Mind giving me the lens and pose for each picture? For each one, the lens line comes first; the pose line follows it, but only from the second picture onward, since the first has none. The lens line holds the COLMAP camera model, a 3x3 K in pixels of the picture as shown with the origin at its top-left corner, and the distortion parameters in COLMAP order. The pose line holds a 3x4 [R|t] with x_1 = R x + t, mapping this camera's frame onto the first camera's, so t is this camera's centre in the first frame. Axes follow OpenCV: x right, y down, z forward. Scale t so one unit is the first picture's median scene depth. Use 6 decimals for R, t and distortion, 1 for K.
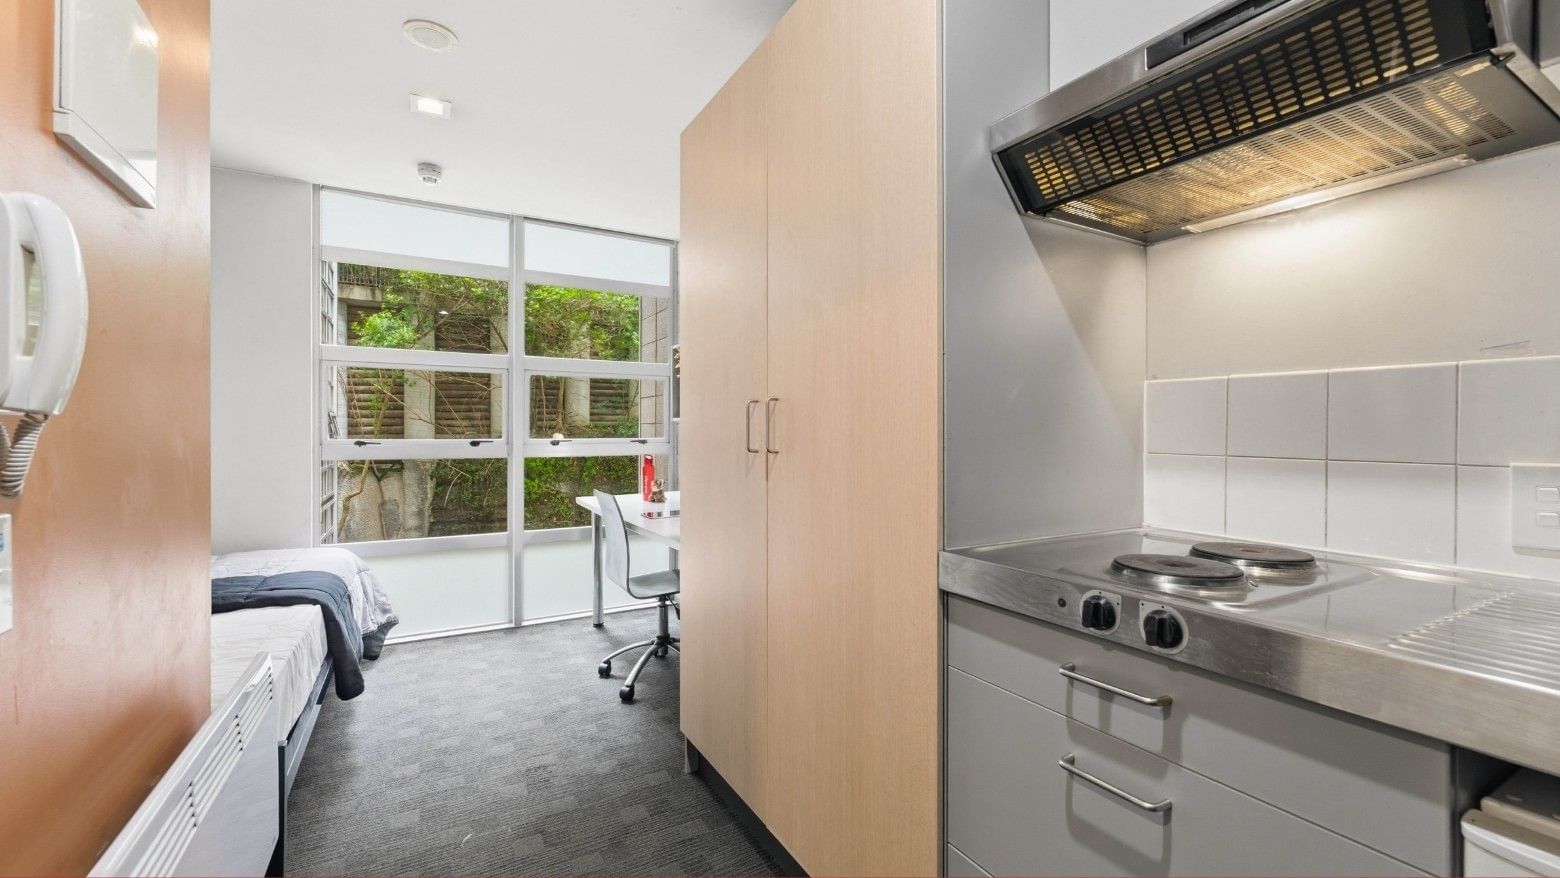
lens RADIAL K [[635.6, 0, 776.8], [0, 635.6, 434.8], [0, 0, 1]] dist [-0.001173, -0.000170]
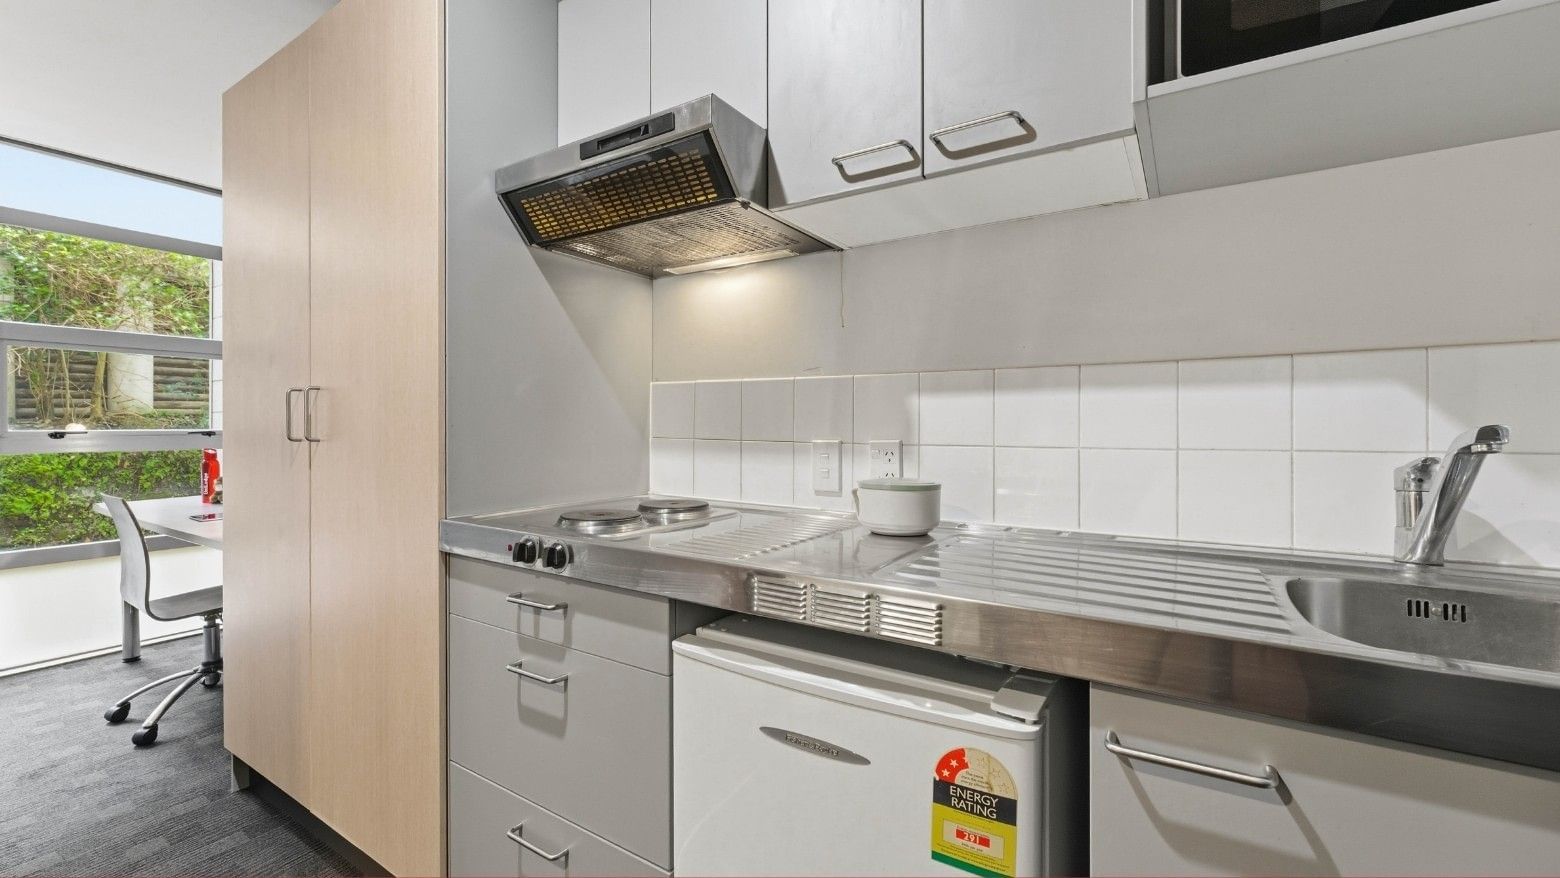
lens RADIAL K [[636.8, 0, 782.6], [0, 636.8, 429.4], [0, 0, 1]] dist [-0.001292, 0.000407]
pose [[0.884851, -0.001663, 0.465871, 0.226724], [-0.000256, 0.999992, 0.004057, 0.006441], [-0.465874, -0.003709, 0.884843, -0.307581]]
